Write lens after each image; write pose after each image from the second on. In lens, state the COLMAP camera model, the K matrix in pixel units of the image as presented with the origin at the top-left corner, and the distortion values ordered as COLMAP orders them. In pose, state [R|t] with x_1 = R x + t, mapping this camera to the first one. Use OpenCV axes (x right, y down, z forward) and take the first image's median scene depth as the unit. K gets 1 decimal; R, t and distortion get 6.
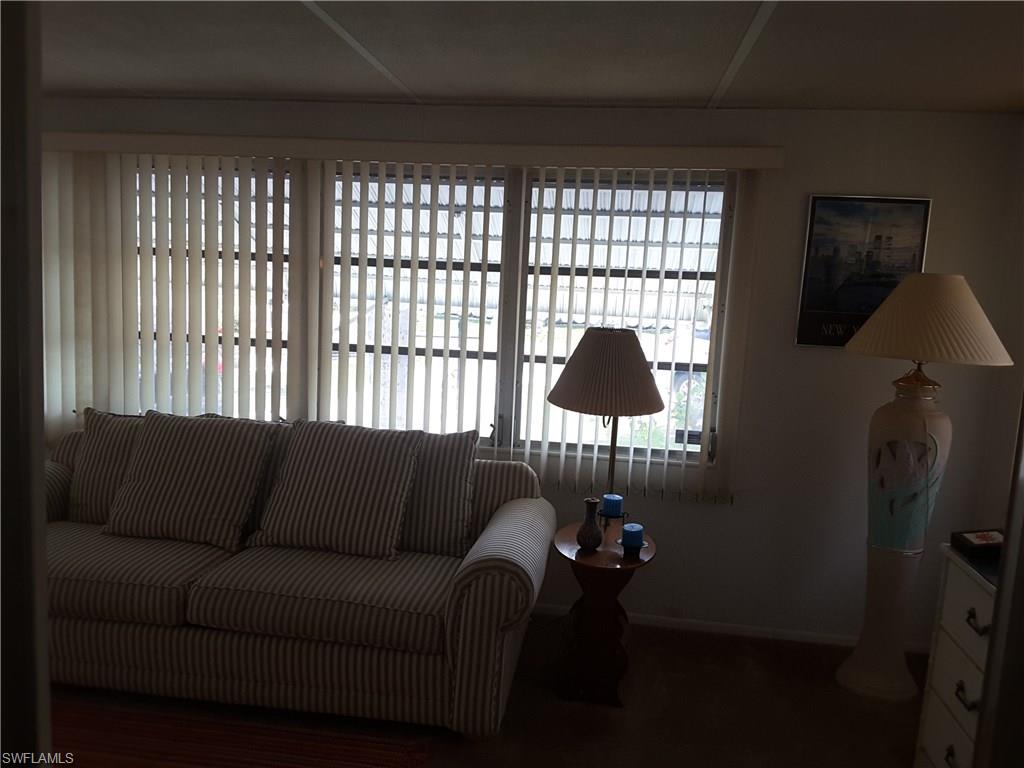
lens RADIAL K [[834.6, 0, 499.4], [0, 834.6, 396.5], [0, 0, 1]] dist [0.144002, -0.249306]
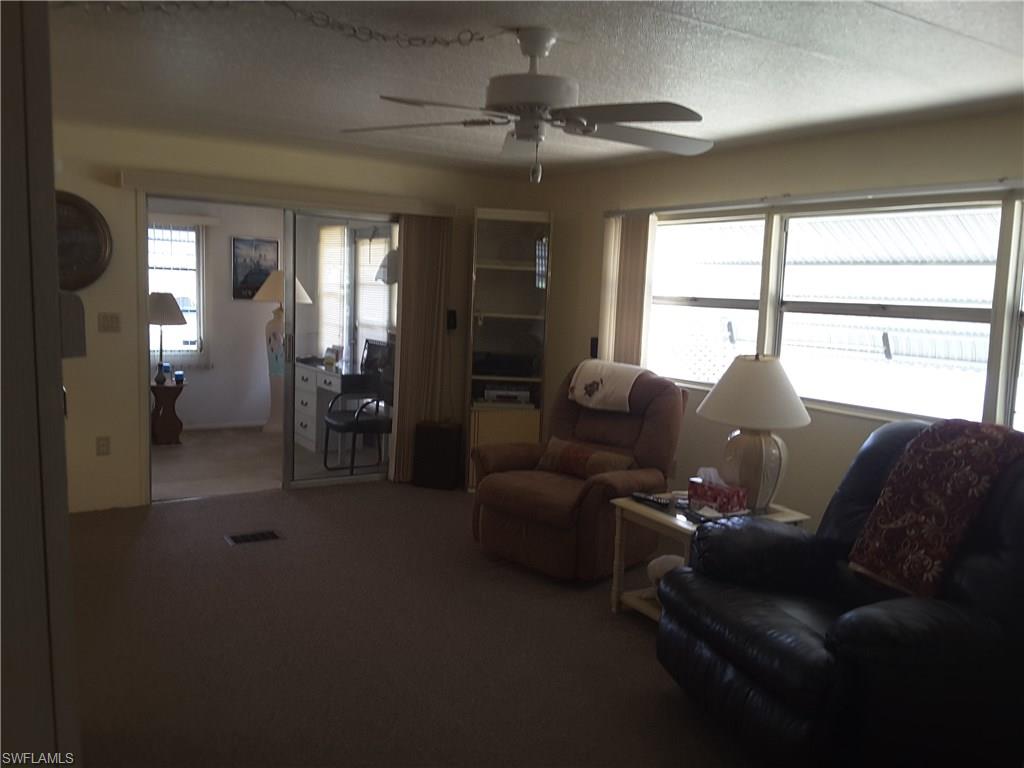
lens RADIAL K [[834.6, 0, 499.4], [0, 834.6, 396.5], [0, 0, 1]] dist [0.144002, -0.249306]
pose [[0.761870, -0.091566, 0.641226, -0.645358], [0.085674, 0.995505, 0.040364, 0.184778], [-0.642039, 0.024184, 0.766290, -1.332748]]
